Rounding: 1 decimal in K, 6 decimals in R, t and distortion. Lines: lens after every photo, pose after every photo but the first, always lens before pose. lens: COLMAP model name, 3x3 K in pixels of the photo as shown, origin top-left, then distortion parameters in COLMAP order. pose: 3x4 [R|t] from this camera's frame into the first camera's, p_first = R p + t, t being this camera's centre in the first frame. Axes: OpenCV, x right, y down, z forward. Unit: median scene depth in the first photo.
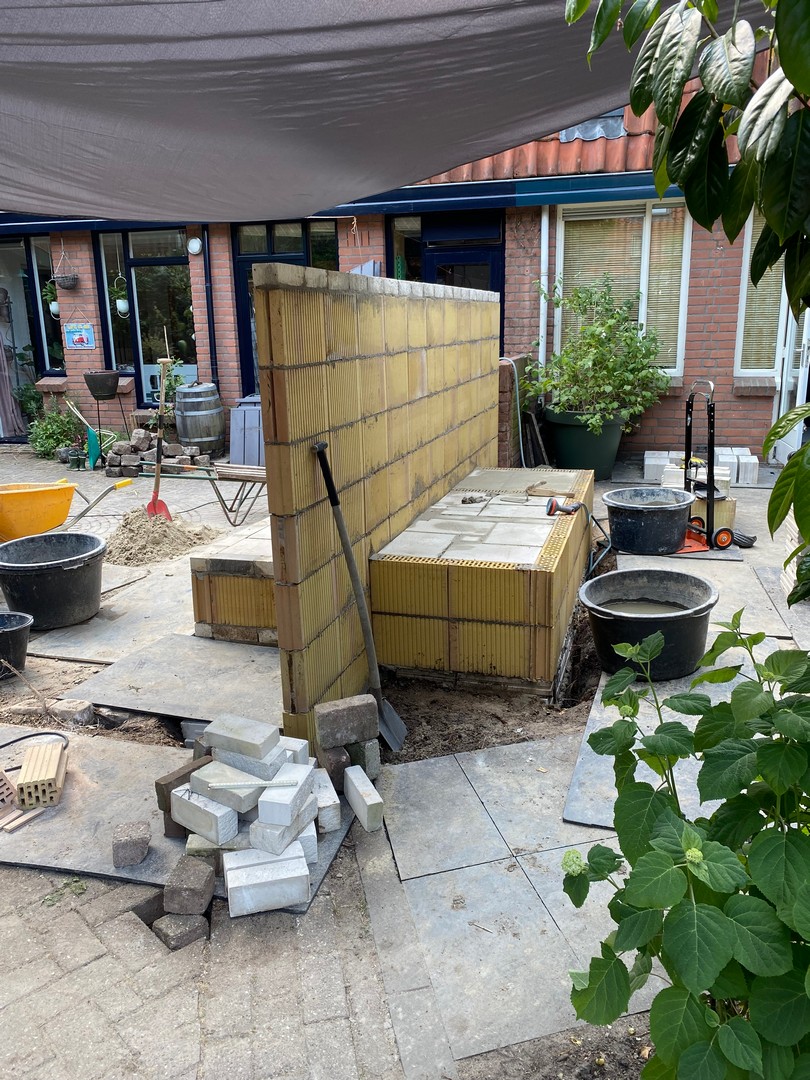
lens RADIAL K [[815.0, 0, 403.1], [0, 815.0, 535.5], [0, 0, 1]] dist [0.007886, -0.006843]
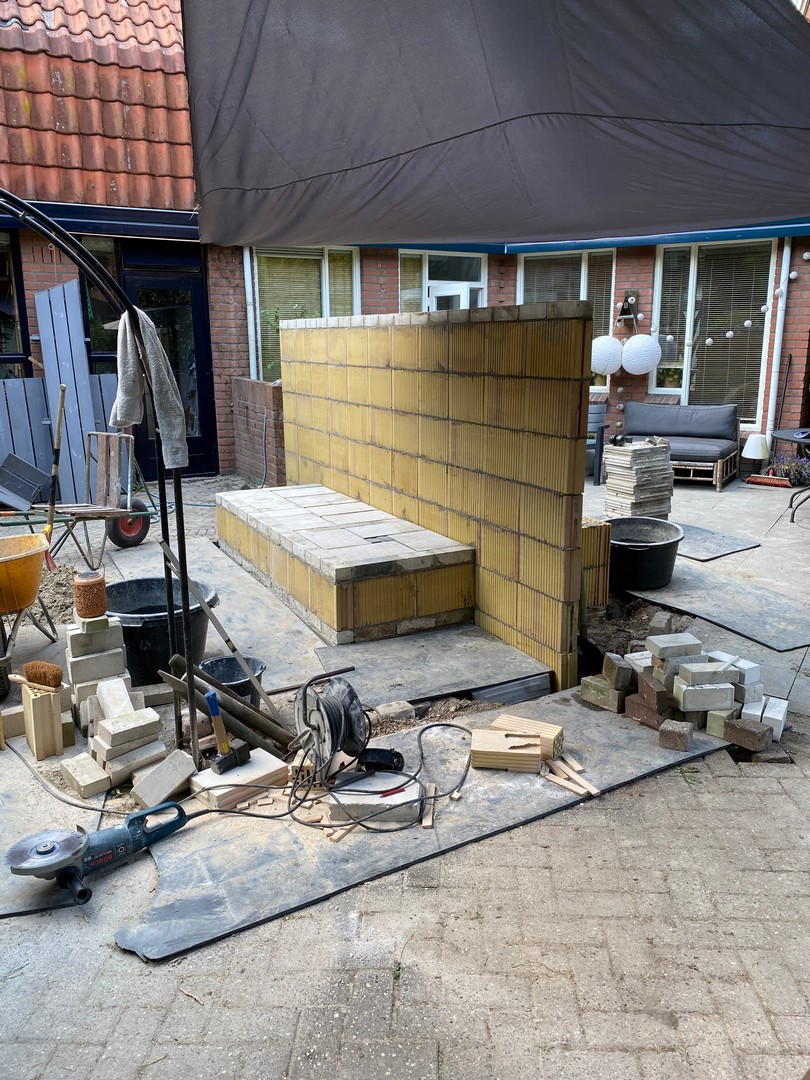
lens RADIAL K [[815.0, 0, 403.1], [0, 815.0, 535.5], [0, 0, 1]] dist [0.007886, -0.006843]
pose [[0.731303, -0.141297, 0.667256, -0.443660], [0.162167, 0.986273, 0.031119, -0.016667], [-0.662494, 0.085449, 0.744178, 0.083086]]
